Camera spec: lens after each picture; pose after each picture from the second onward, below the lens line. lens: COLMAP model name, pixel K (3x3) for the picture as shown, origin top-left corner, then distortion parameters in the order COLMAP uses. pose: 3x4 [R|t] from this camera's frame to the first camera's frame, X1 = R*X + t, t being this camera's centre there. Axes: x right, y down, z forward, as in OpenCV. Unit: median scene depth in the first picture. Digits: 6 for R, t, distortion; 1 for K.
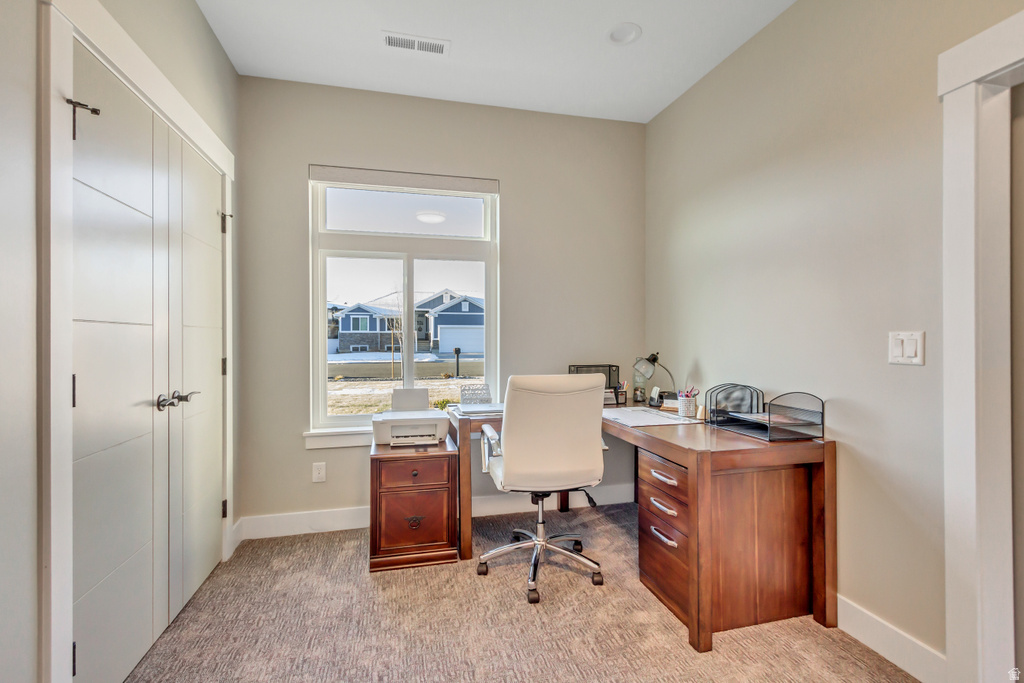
lens RADIAL K [[475.7, 0, 513.8], [0, 475.7, 339.7], [0, 0, 1]] dist [0.007658, -0.001337]
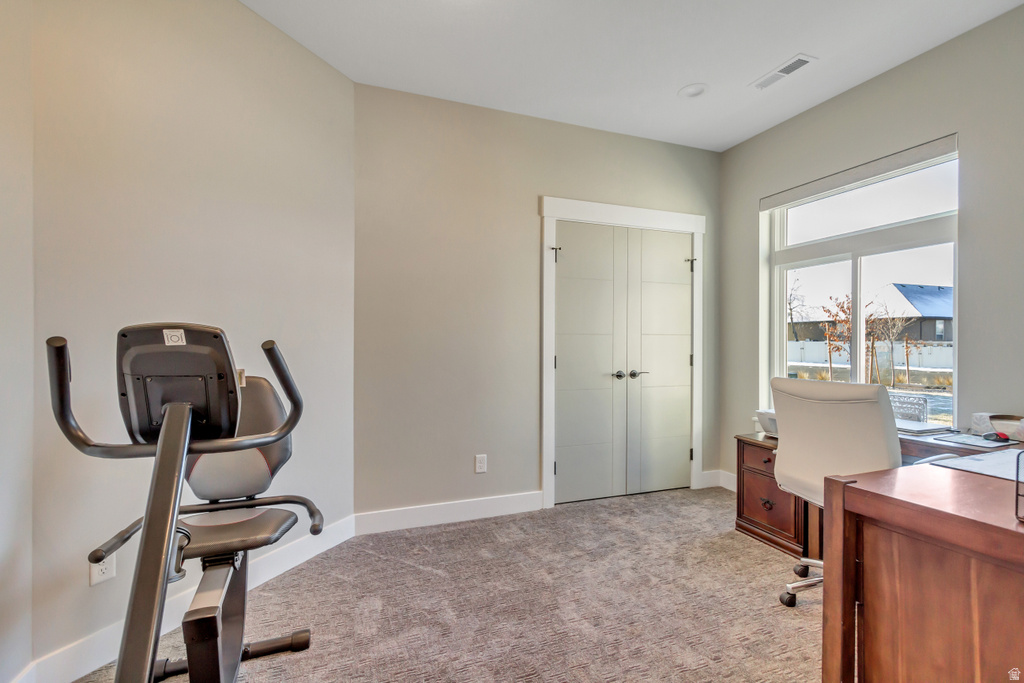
lens RADIAL K [[475.7, 0, 514.5], [0, 475.7, 342.7], [0, 0, 1]] dist [0.007658, -0.001337]
pose [[0.108981, 0.001109, -0.994043, 0.838877], [-0.001563, 0.999998, 0.000944, 0.000387], [0.994043, 0.001451, 0.108982, 0.277310]]
